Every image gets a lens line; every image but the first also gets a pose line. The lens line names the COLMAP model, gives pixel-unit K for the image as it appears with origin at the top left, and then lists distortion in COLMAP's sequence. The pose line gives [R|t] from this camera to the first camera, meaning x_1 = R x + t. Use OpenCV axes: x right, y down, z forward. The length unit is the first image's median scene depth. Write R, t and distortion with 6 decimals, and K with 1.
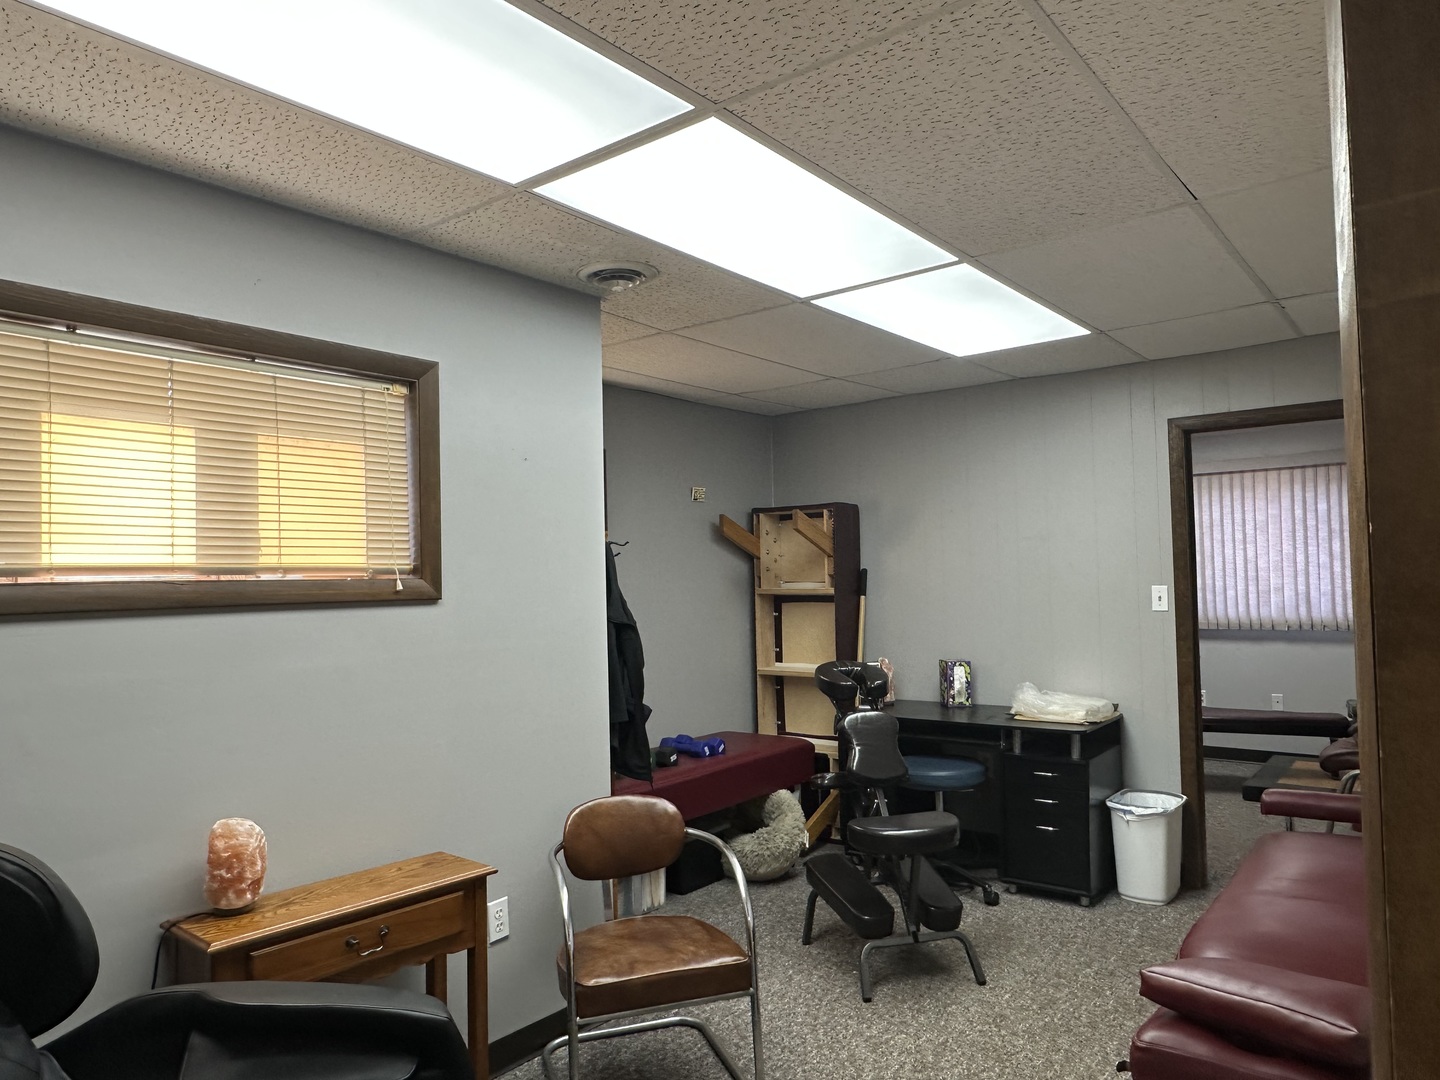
lens RADIAL K [[964.5, 0, 725.1], [0, 964.5, 538.1], [0, 0, 1]] dist [0.009289, -0.000132]
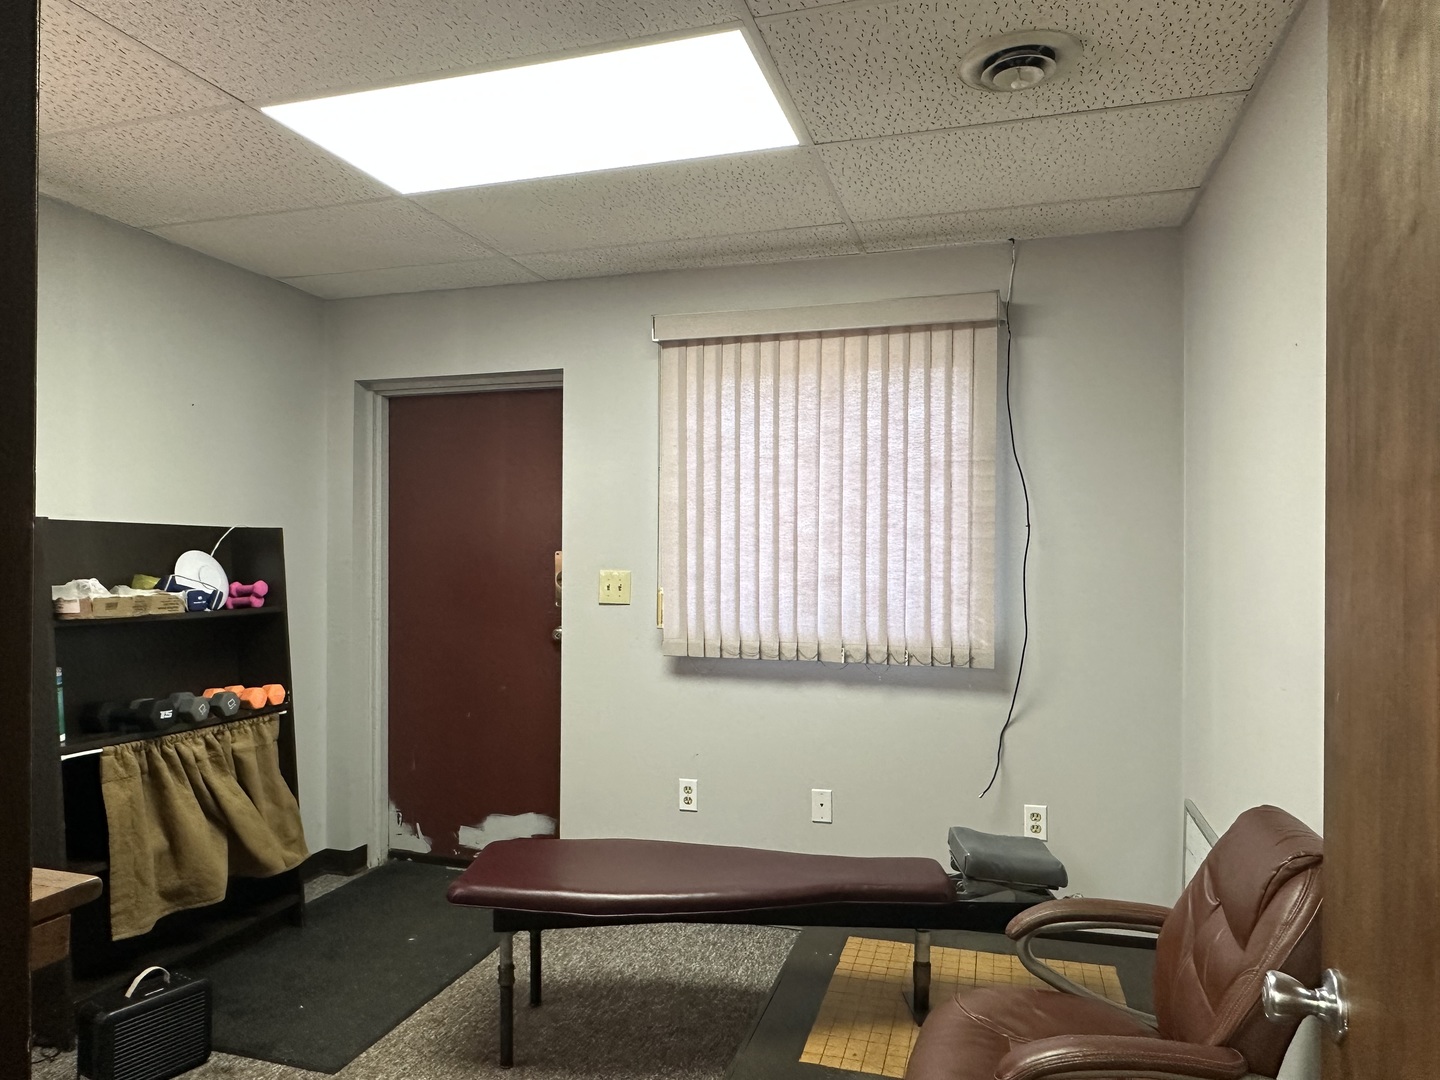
lens RADIAL K [[964.5, 0, 719.7], [0, 964.5, 546.0], [0, 0, 1]] dist [0.009289, -0.000132]
pose [[0.927587, 0.024182, 0.372825, 0.334374], [-0.037552, 0.998884, 0.028640, 0.023719], [-0.371716, -0.040566, 0.927460, 0.564769]]
